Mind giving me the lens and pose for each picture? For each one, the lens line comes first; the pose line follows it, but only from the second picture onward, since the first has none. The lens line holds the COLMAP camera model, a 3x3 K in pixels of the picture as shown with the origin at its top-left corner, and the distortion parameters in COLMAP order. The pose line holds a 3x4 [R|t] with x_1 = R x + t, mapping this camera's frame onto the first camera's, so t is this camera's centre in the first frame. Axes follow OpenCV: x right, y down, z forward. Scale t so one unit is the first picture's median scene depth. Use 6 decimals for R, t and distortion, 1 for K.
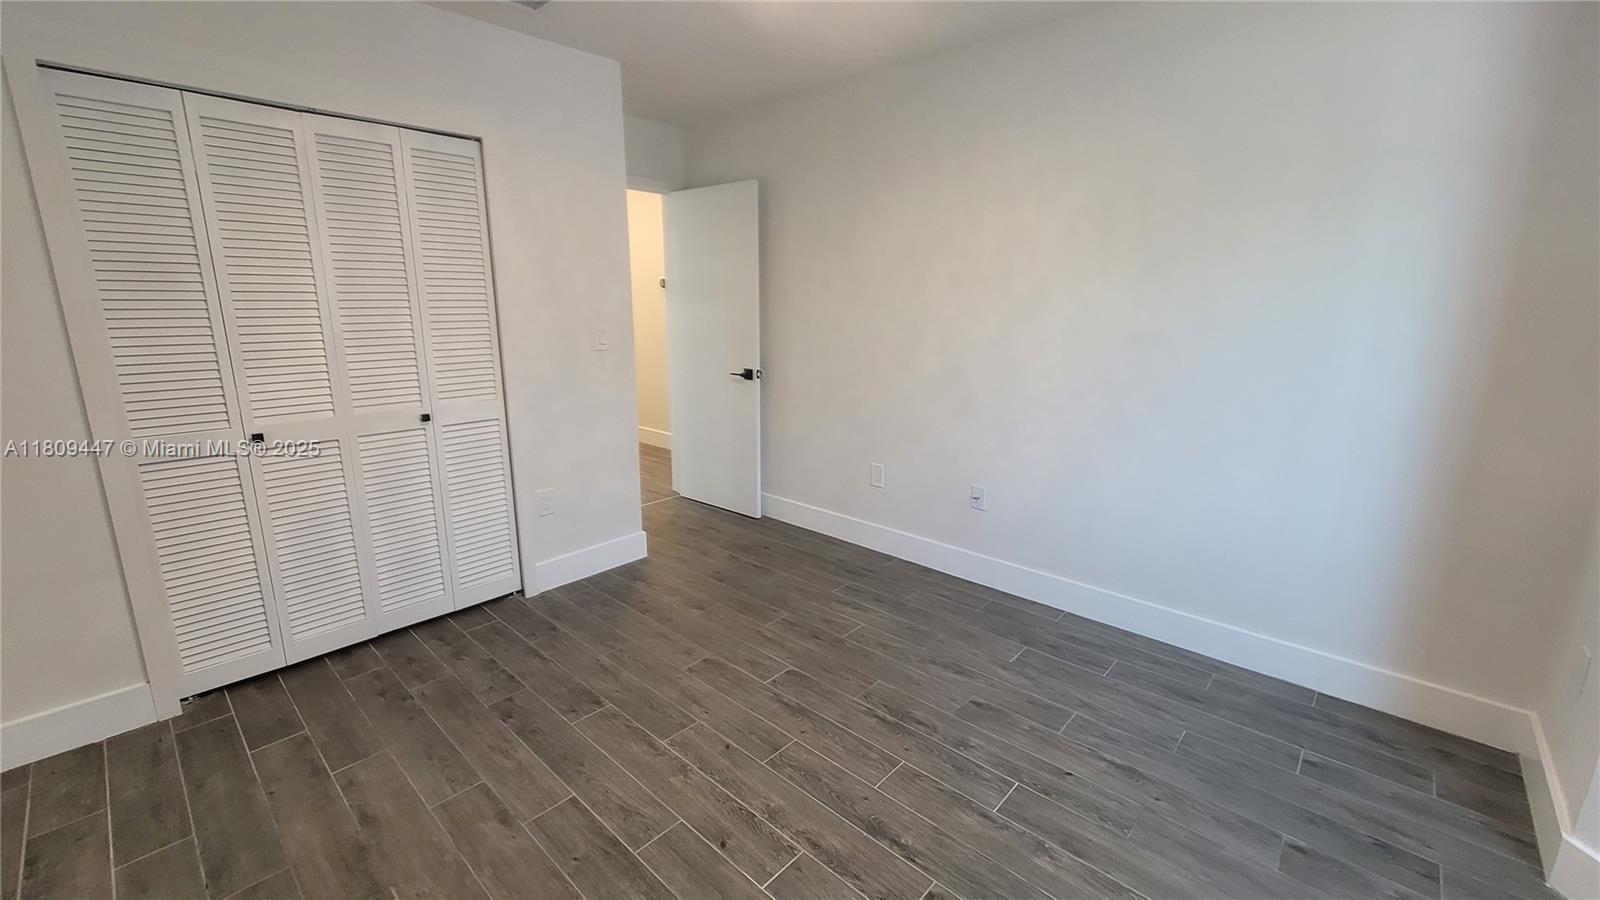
lens RADIAL K [[652.3, 0, 802.7], [0, 652.3, 444.0], [0, 0, 1]] dist [-0.003435, -0.000219]
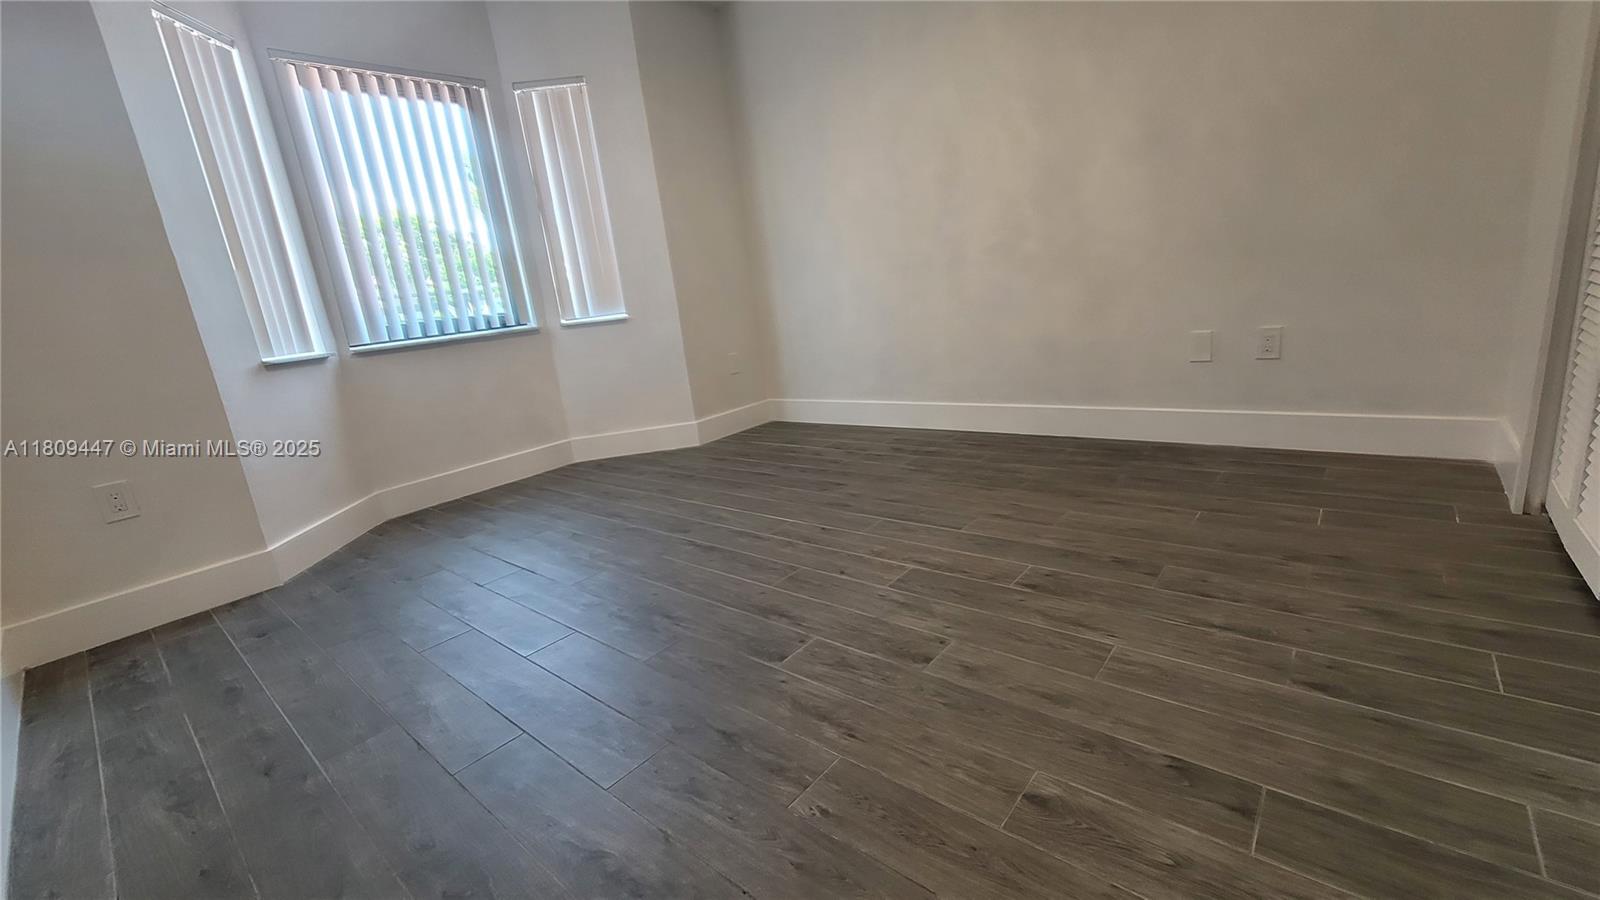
lens RADIAL K [[652.3, 0, 802.7], [0, 652.3, 444.0], [0, 0, 1]] dist [-0.003435, -0.000219]
pose [[-0.992798, 0.119539, -0.007851, -0.067676], [0.104292, 0.894696, 0.434329, -0.110677], [0.058944, 0.430383, -0.900720, 1.640938]]
